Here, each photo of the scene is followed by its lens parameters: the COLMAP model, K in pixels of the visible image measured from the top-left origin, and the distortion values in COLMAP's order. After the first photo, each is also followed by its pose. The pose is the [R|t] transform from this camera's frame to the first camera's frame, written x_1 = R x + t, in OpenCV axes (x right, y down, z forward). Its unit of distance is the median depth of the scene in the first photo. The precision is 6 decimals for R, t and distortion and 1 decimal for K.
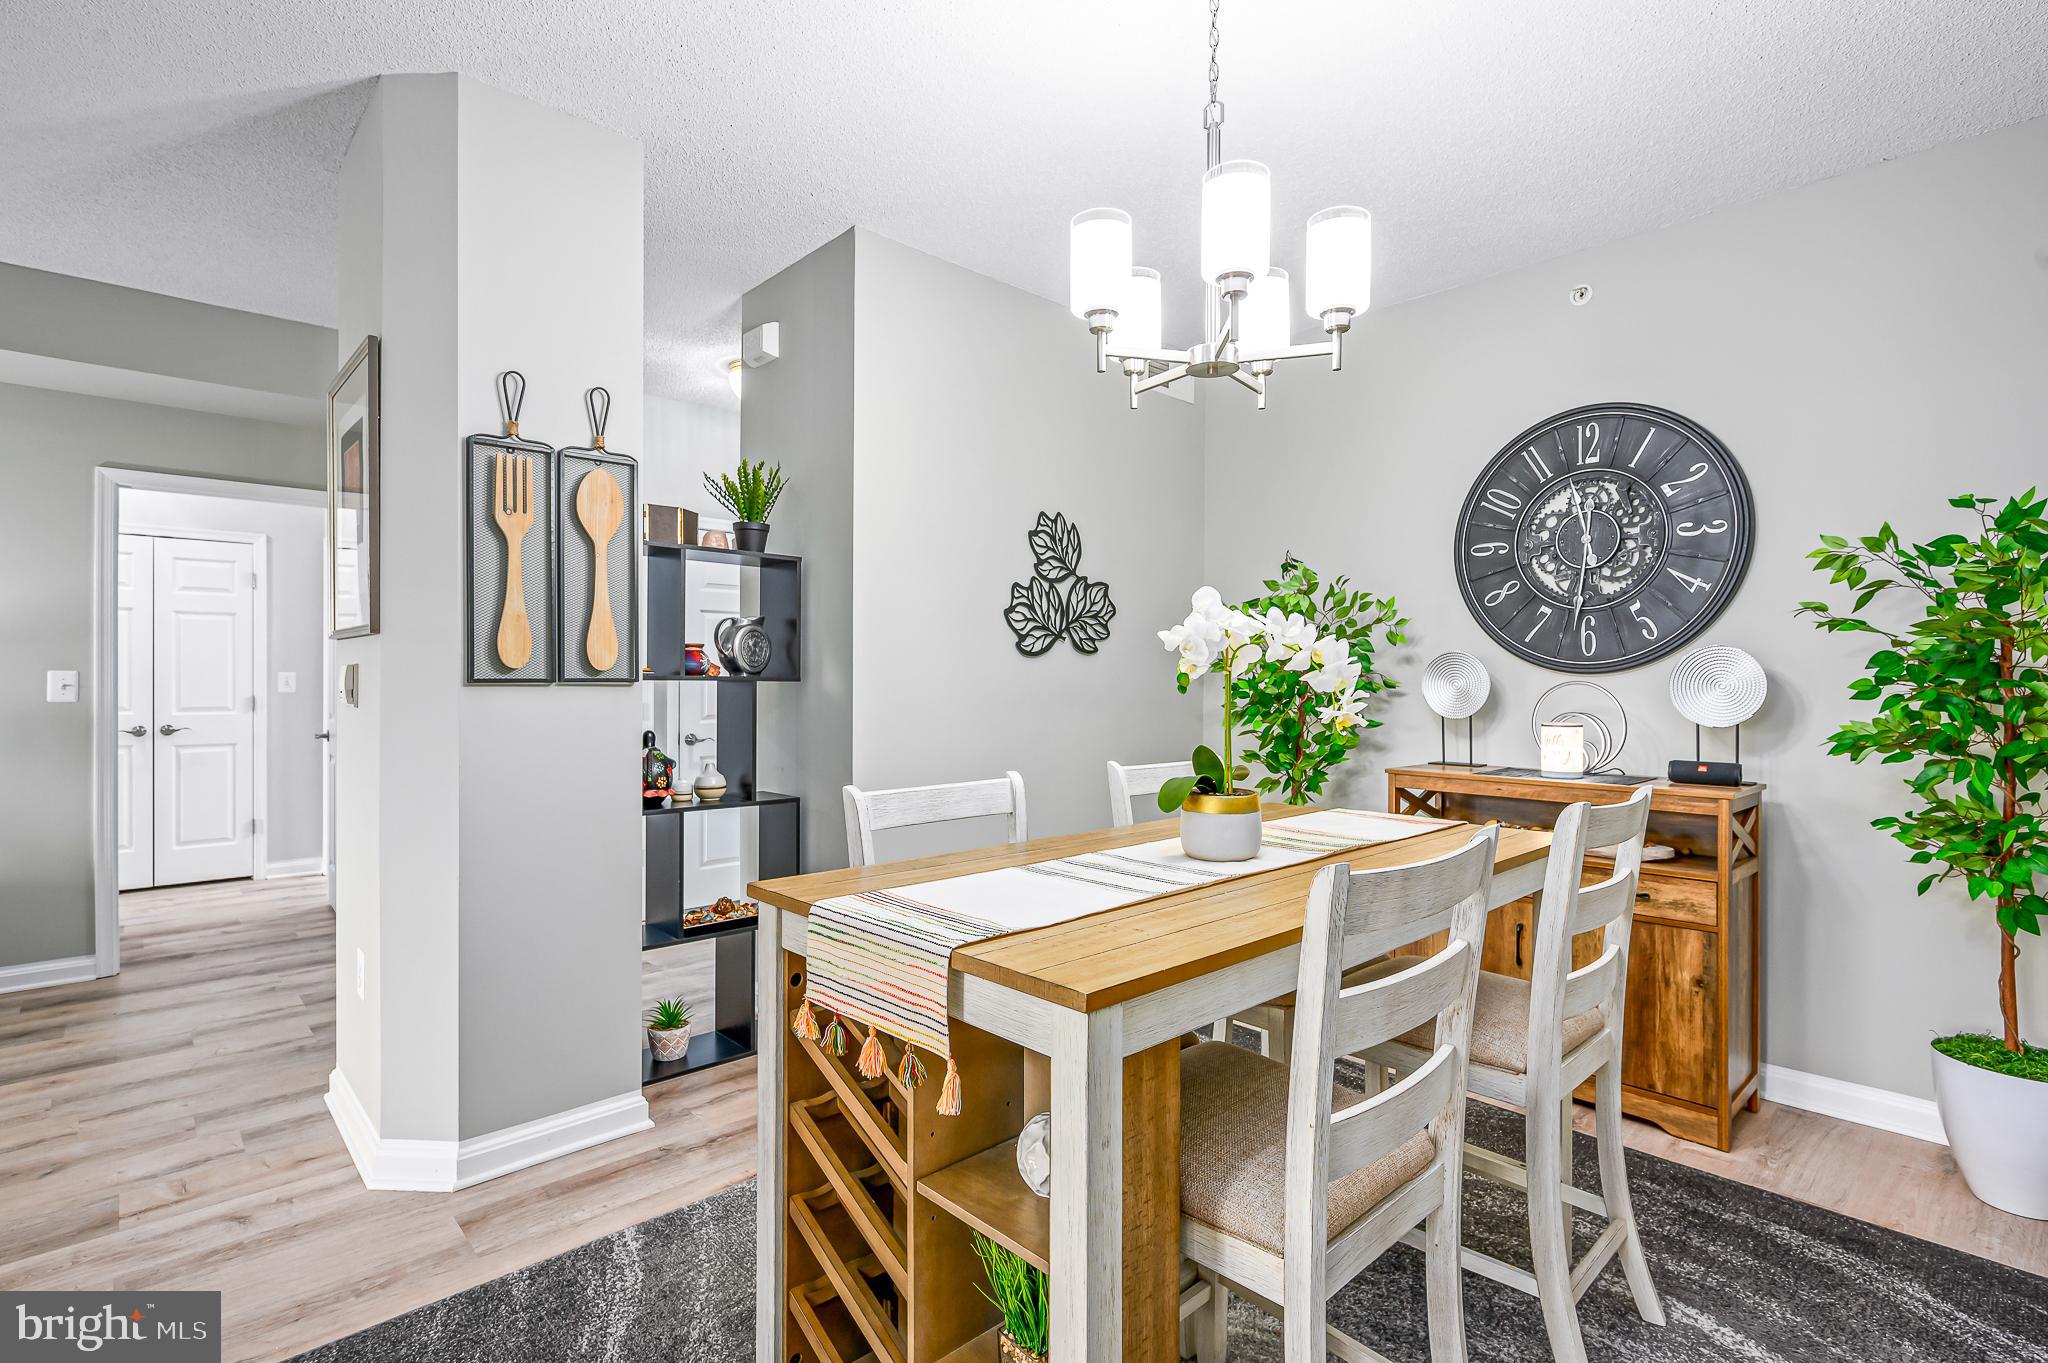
lens RADIAL K [[966.6, 0, 1035.4], [0, 966.6, 684.9], [0, 0, 1]] dist [-0.004092, -0.000021]
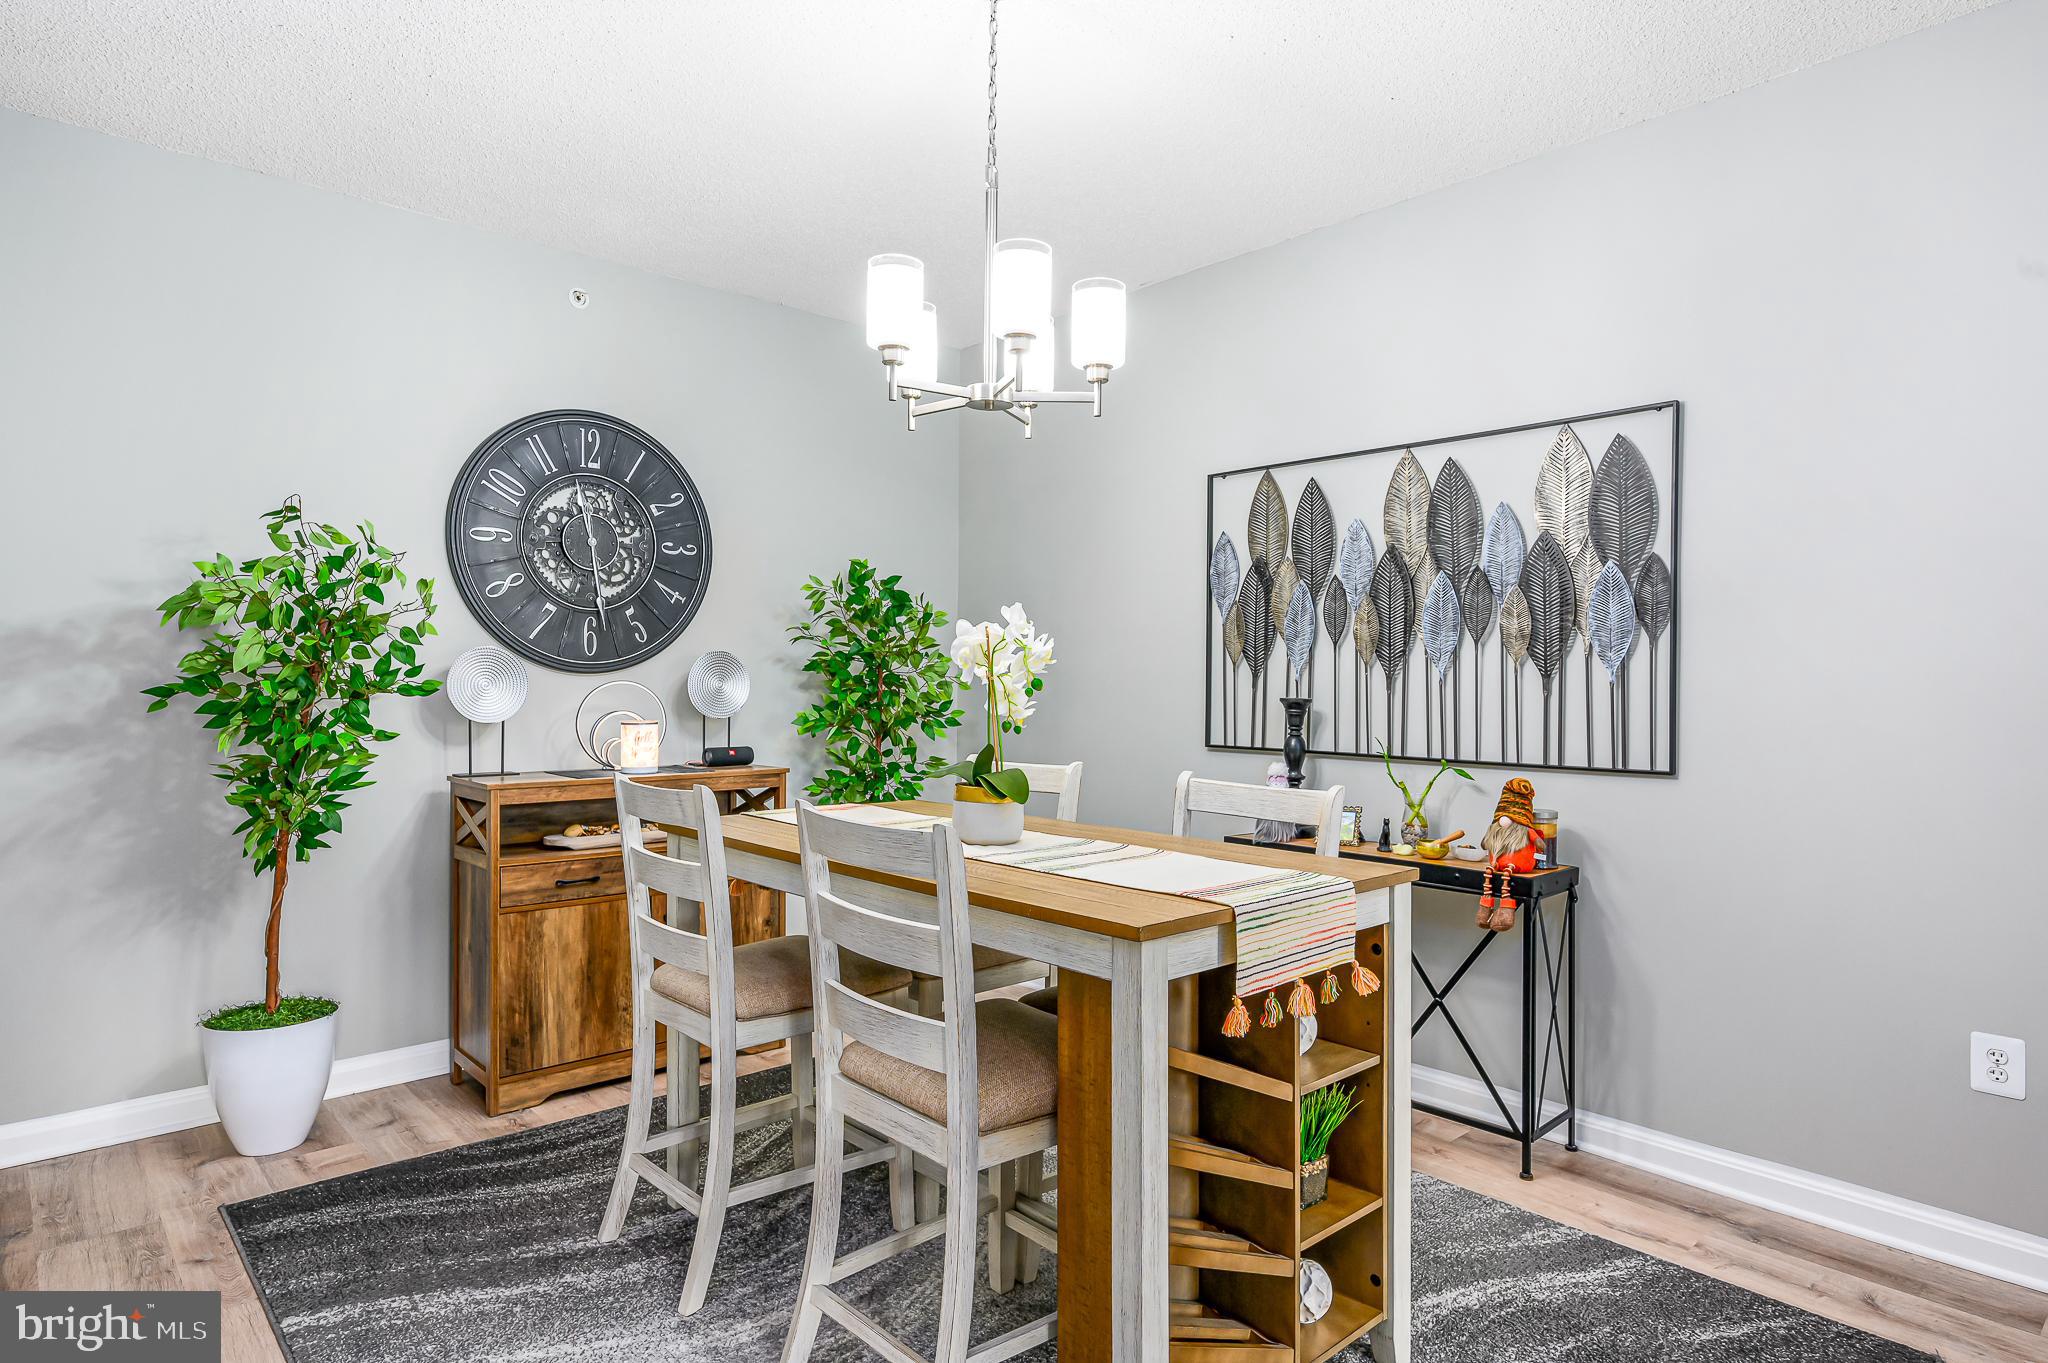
lens RADIAL K [[1095.7, 0, 1025.4], [0, 1095.7, 683.0], [0, 0, 1]] dist [-0.012514, -0.000948]
pose [[0.010322, 0.001697, 0.999945, -0.584681], [0.009352, 0.999955, -0.001794, 0.005371], [-0.999903, 0.009370, 0.010306, 0.529580]]
